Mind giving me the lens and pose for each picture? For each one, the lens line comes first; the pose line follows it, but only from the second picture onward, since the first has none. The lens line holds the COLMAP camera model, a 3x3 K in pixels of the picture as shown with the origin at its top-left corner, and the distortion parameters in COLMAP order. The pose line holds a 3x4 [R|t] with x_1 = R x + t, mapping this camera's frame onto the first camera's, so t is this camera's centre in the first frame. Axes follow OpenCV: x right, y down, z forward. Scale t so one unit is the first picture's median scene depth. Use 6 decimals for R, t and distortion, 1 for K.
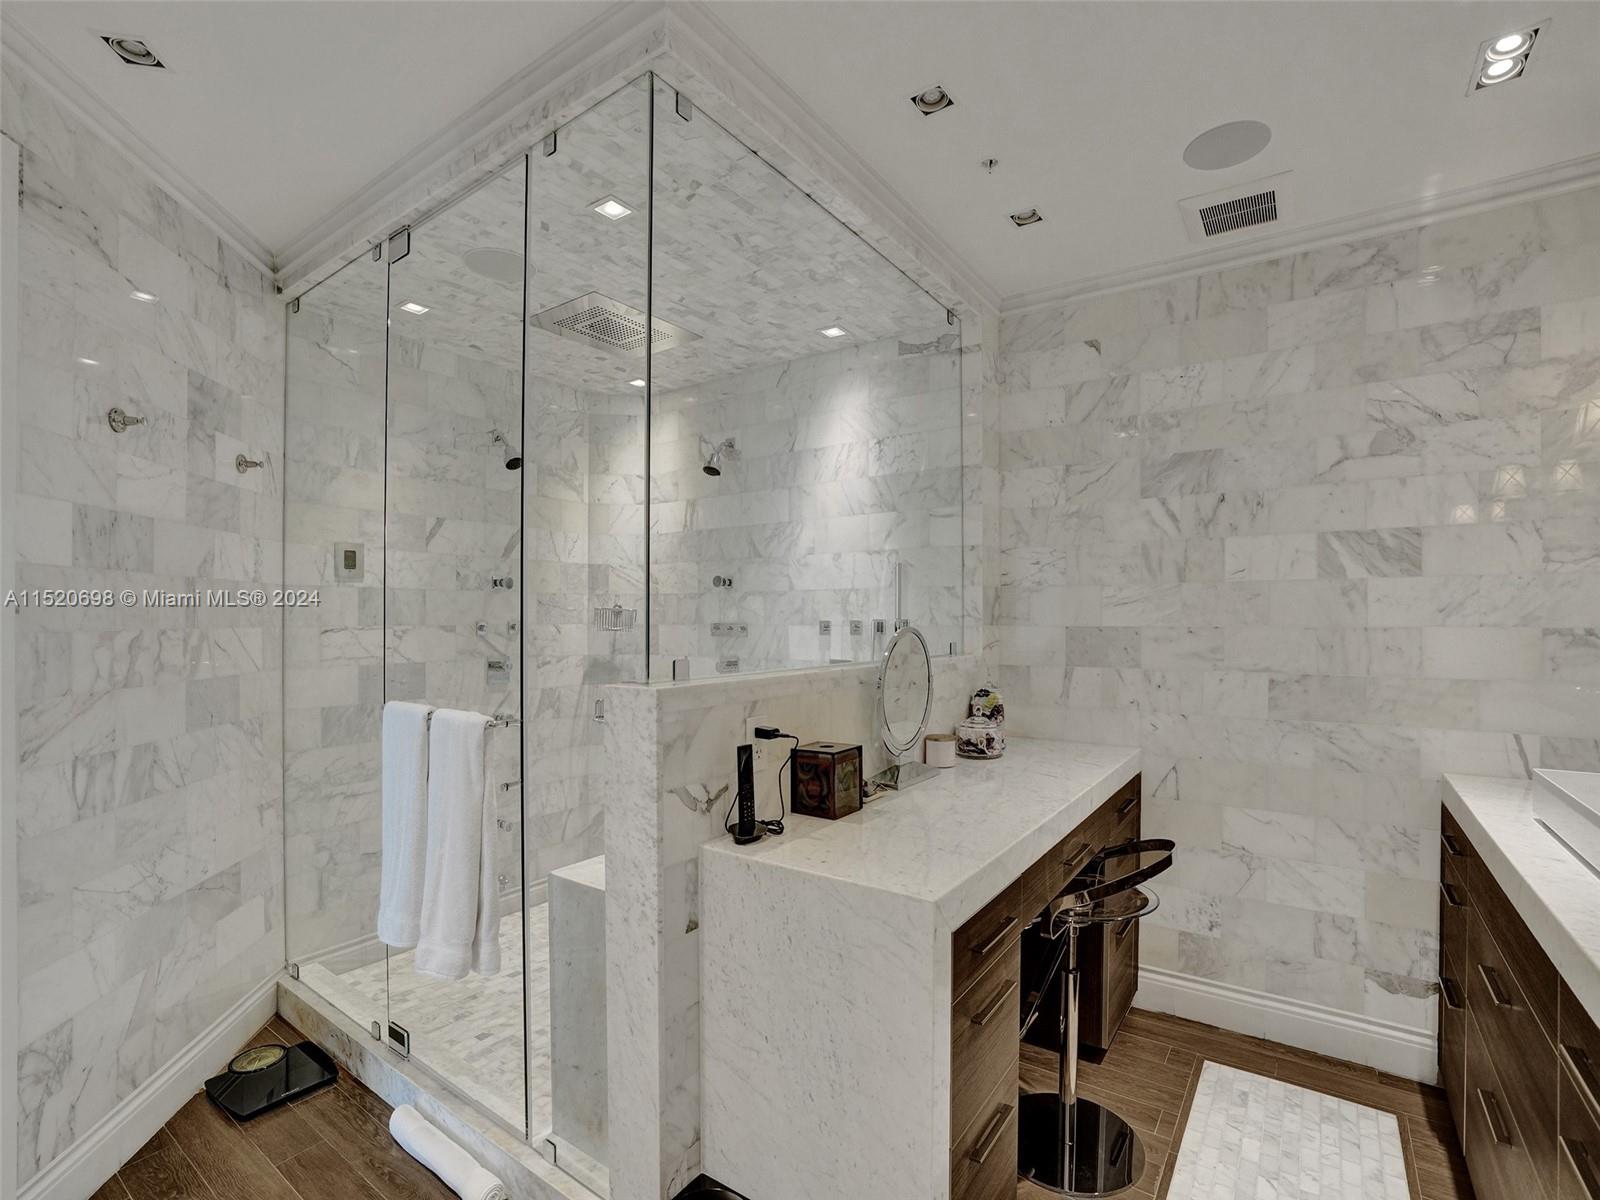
lens RADIAL K [[755.1, 0, 837.4], [0, 755.1, 612.9], [0, 0, 1]] dist [-0.054310, 0.019372]
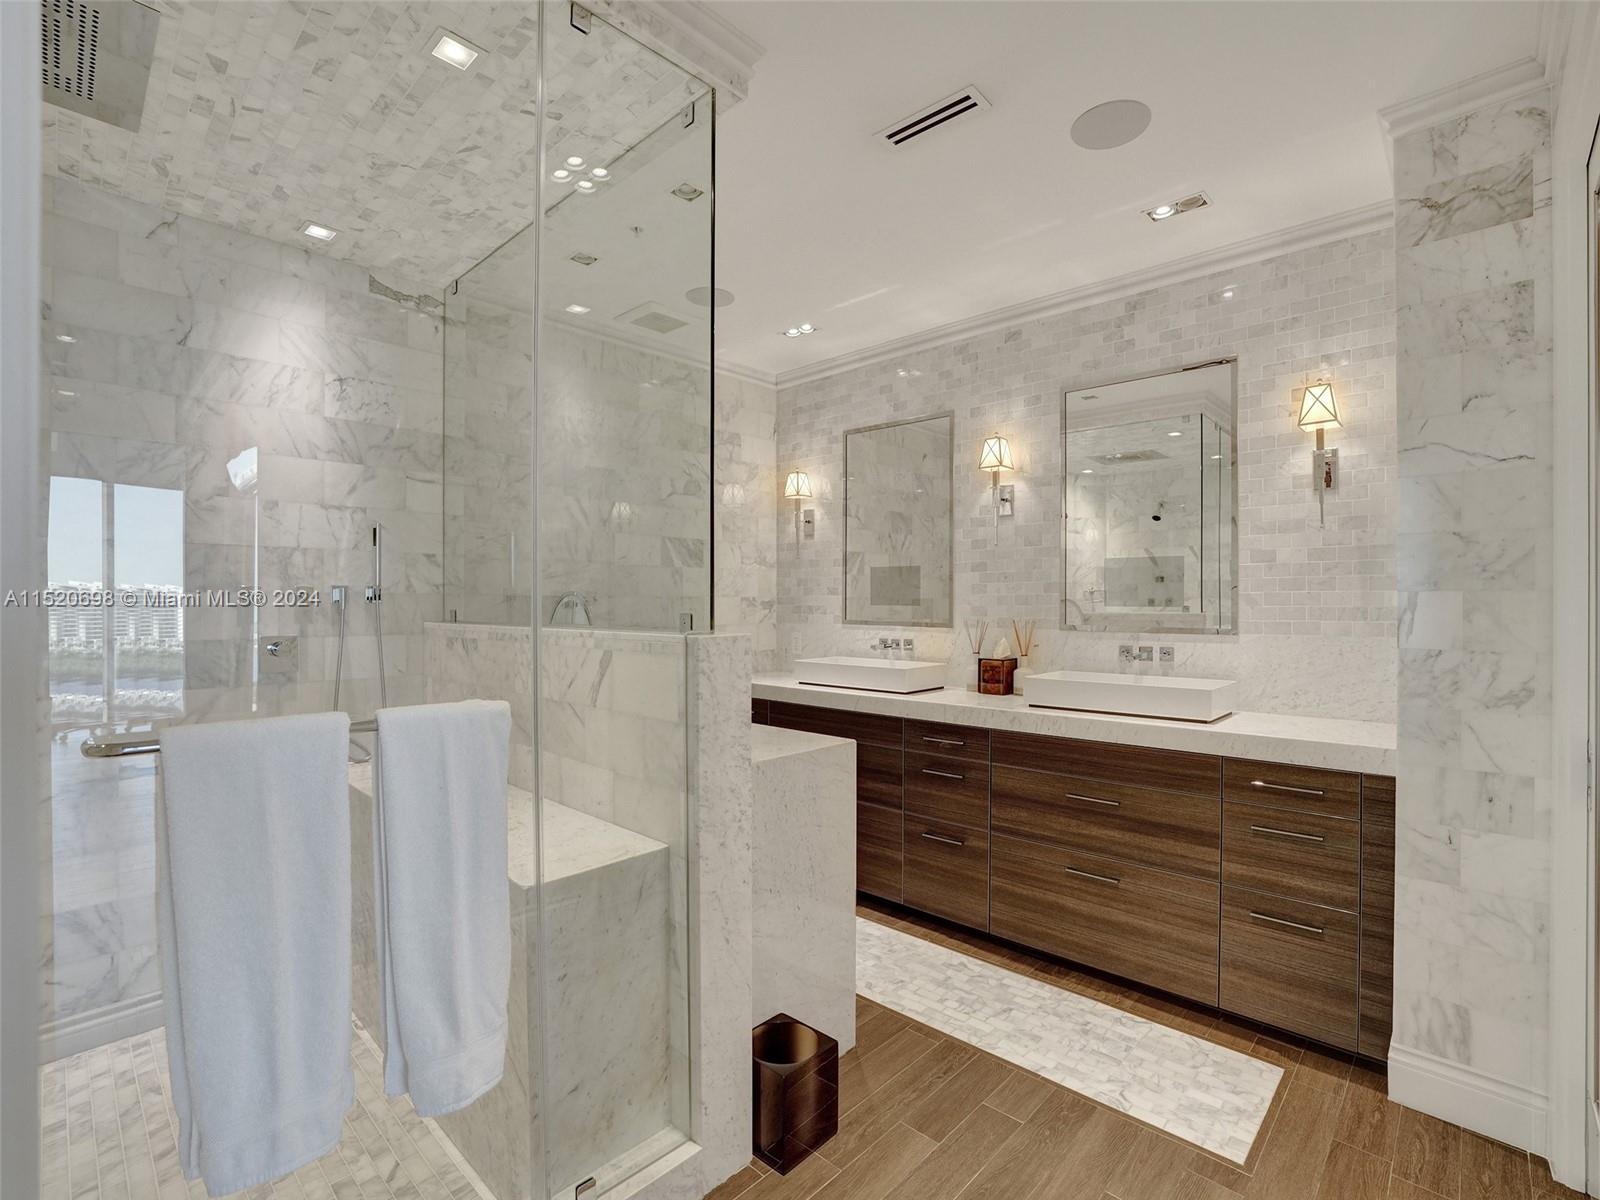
lens RADIAL K [[755.1, 0, 783.7], [0, 755.1, 600.2], [0, 0, 1]] dist [-0.054310, 0.019372]
pose [[0.172339, 0.005080, 0.985025, -0.858758], [-0.006109, 0.999973, -0.004089, 0.030974], [-0.985019, -0.005312, 0.172365, 0.445557]]
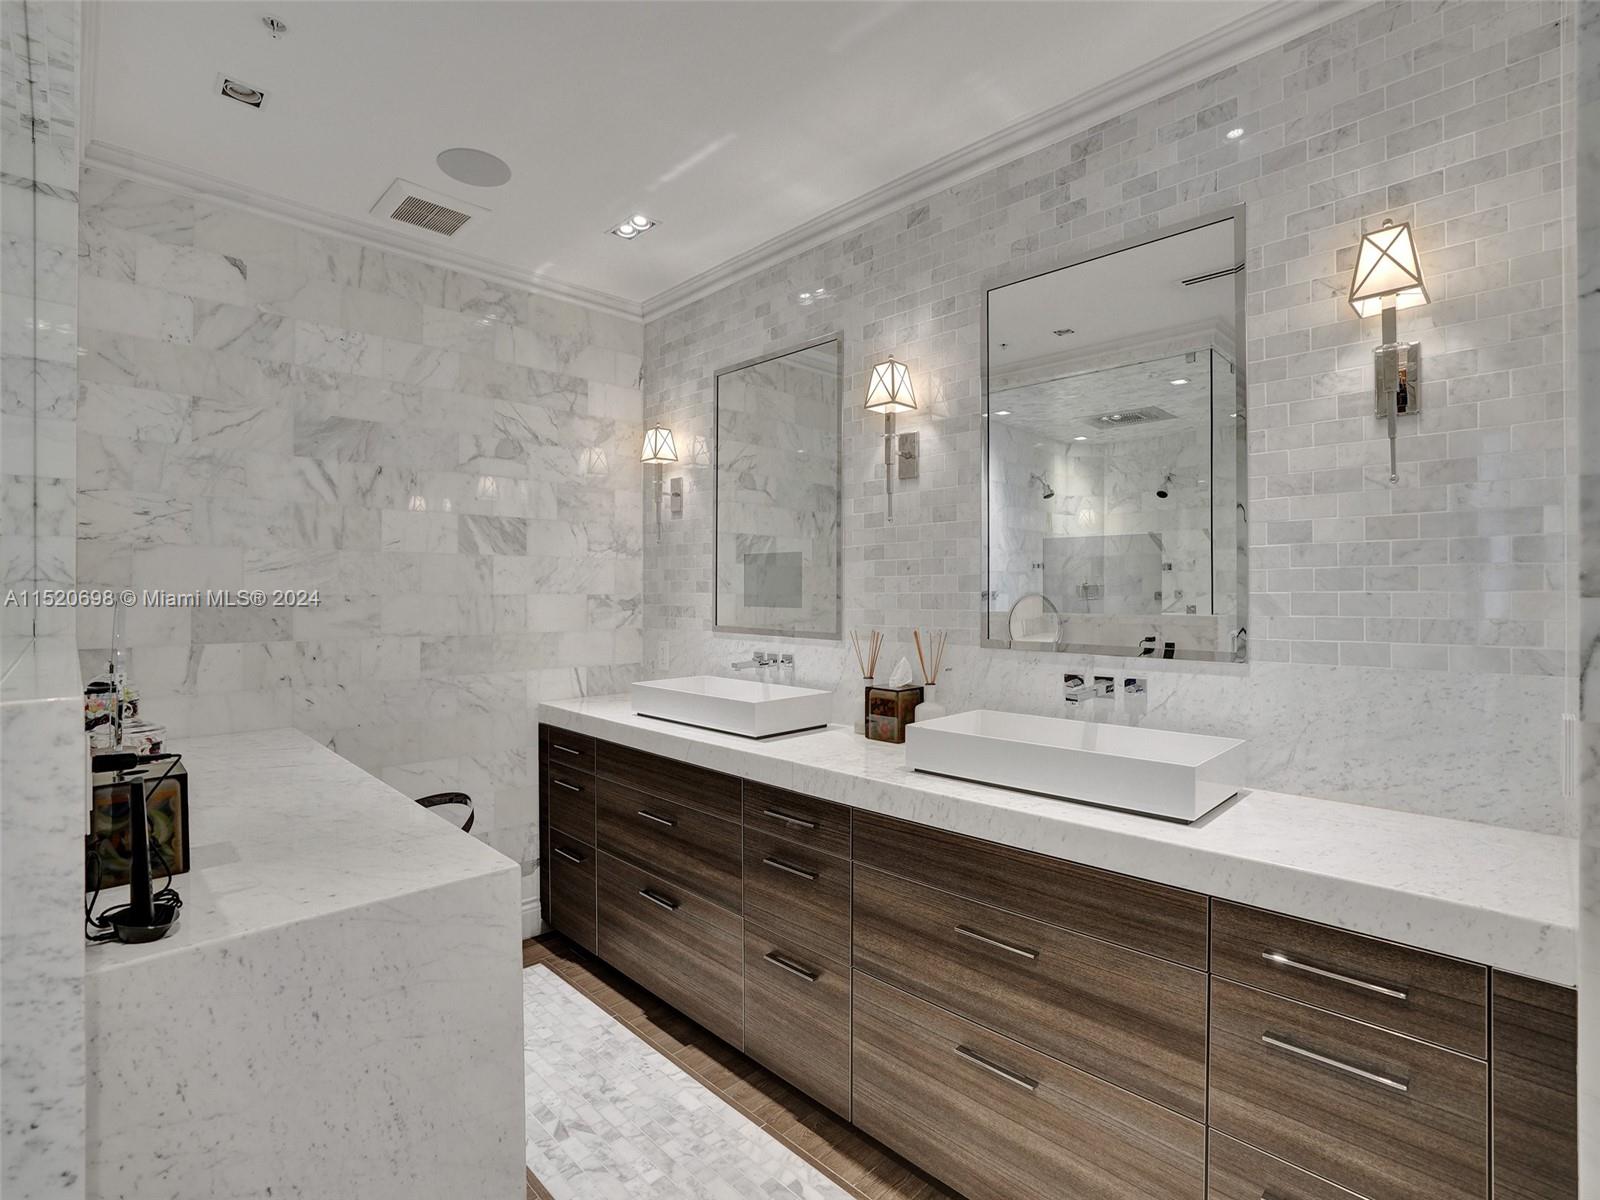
lens RADIAL K [[755.1, 0, 791.1], [0, 755.1, 587.0], [0, 0, 1]] dist [-0.054310, 0.019372]
pose [[0.202638, 0.010179, 0.979201, -0.385960], [-0.005878, 0.999941, -0.009178, 0.014207], [-0.979236, -0.003896, 0.202685, 0.234948]]
